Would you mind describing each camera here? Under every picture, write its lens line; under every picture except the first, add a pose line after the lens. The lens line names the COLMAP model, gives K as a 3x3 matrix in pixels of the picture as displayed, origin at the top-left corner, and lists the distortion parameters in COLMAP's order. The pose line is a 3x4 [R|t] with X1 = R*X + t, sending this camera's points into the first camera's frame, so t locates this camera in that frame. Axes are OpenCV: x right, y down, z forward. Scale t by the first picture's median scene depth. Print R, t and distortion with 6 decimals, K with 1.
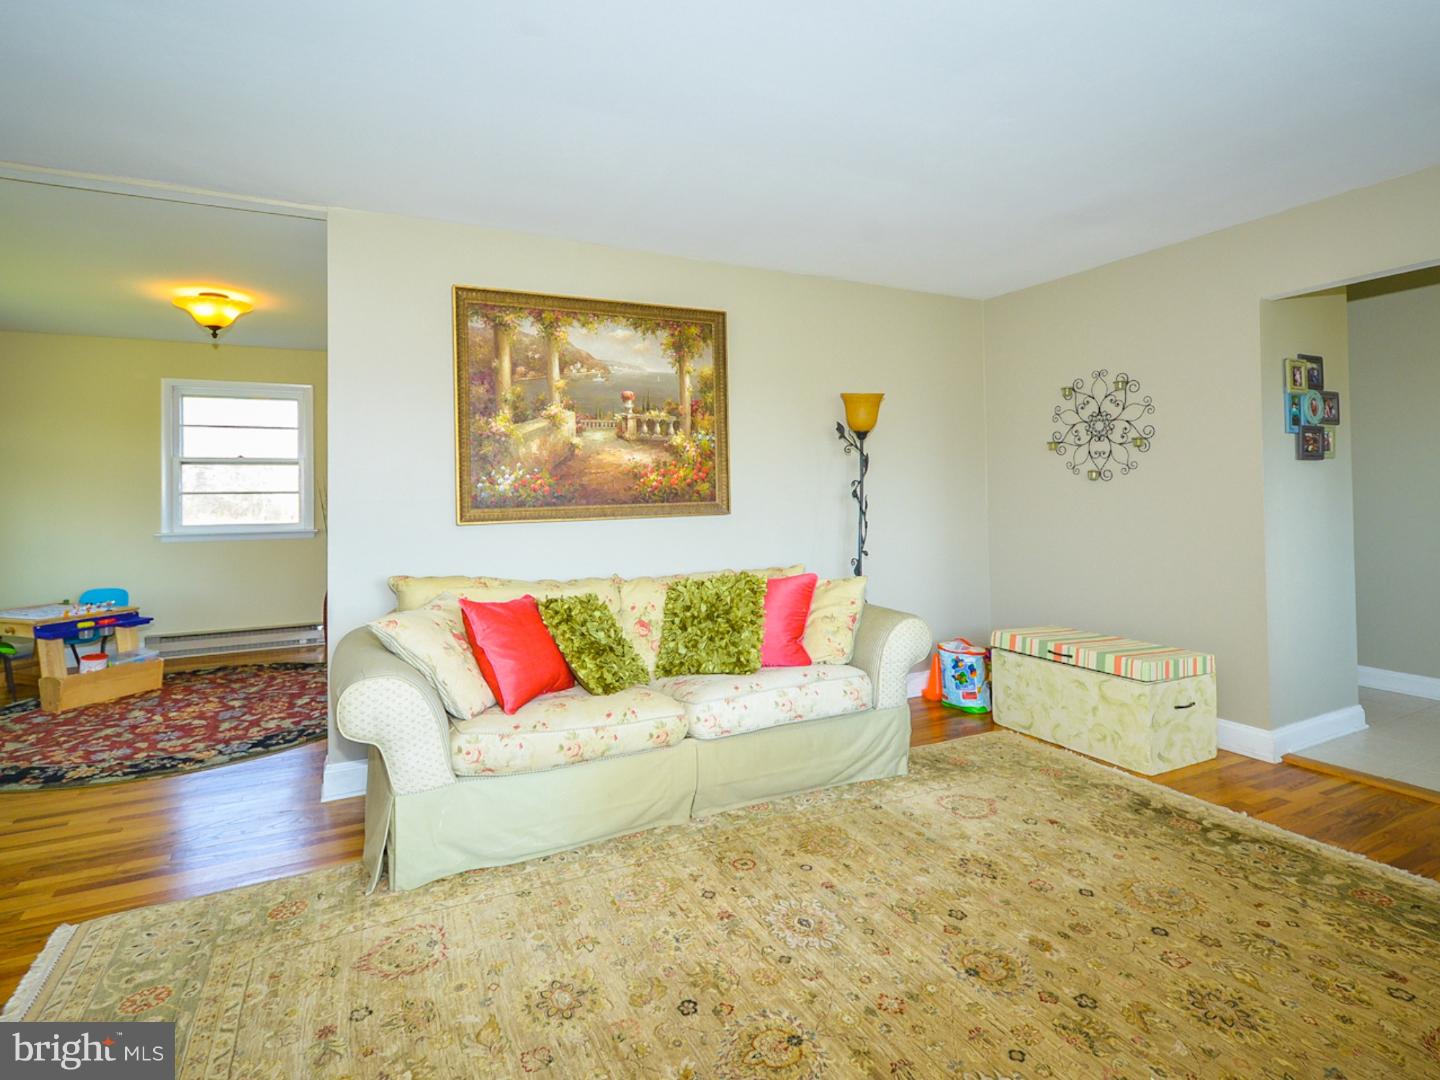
lens RADIAL K [[753.5, 0, 719.0], [0, 753.5, 479.8], [0, 0, 1]] dist [0.001115, -0.002427]
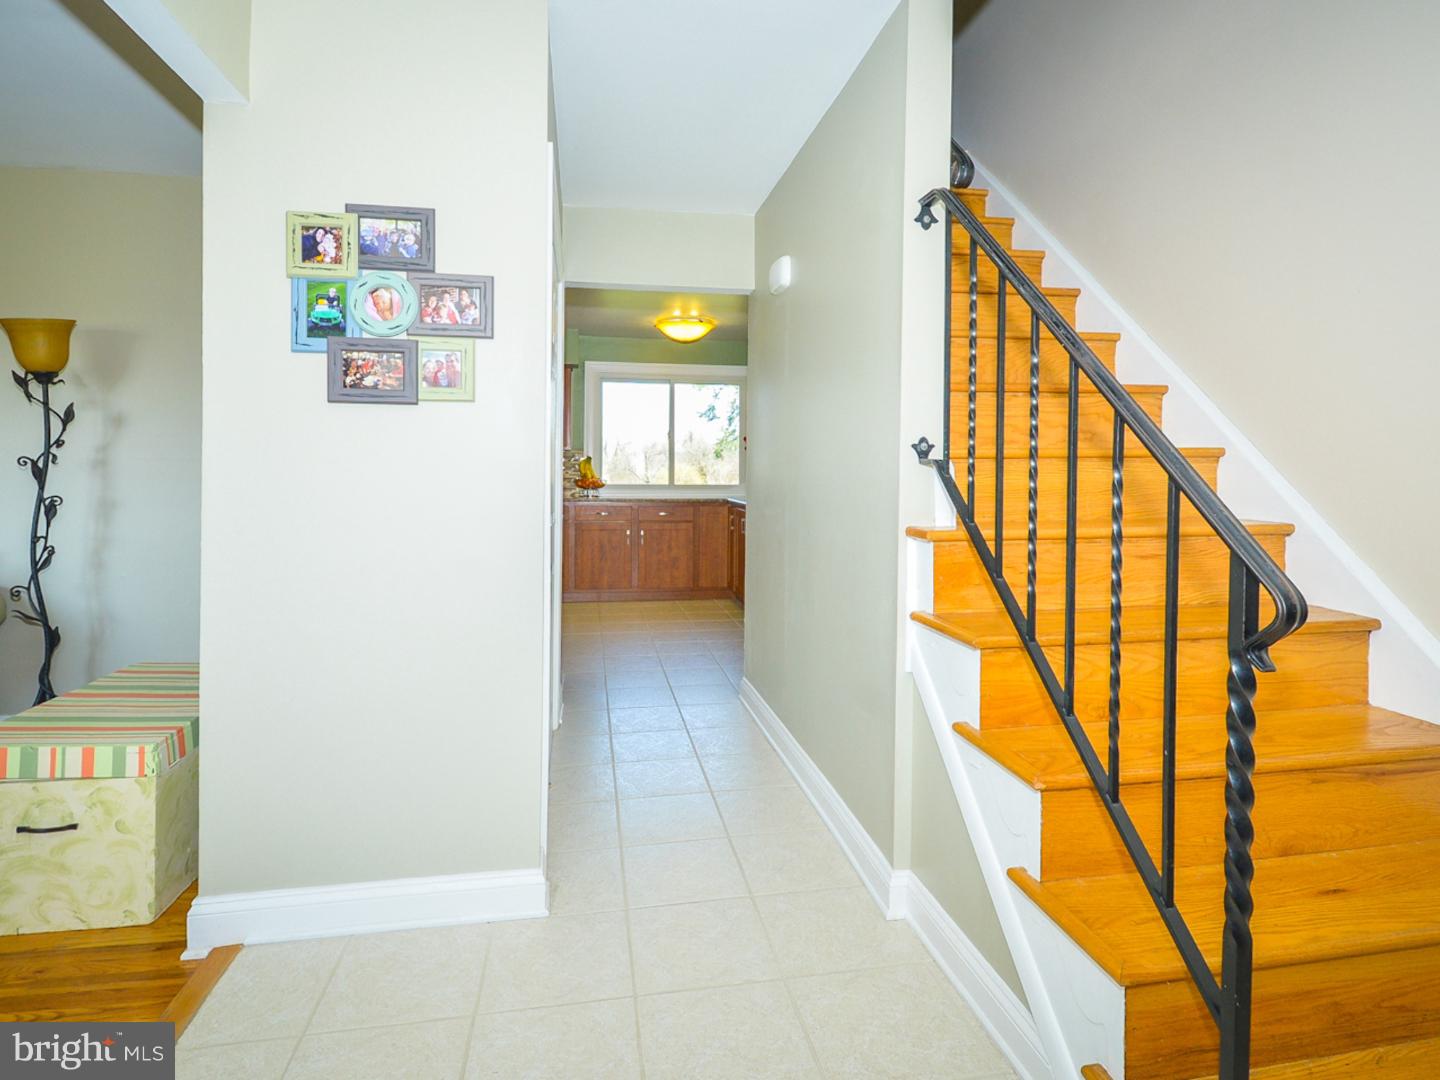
lens RADIAL K [[753.5, 0, 719.0], [0, 753.5, 479.8], [0, 0, 1]] dist [0.001115, -0.002427]
pose [[0.954666, 0.027925, -0.296366, 1.269591], [-0.022098, 0.999491, 0.022996, 0.009988], [0.296858, -0.015404, 0.954798, 0.607987]]
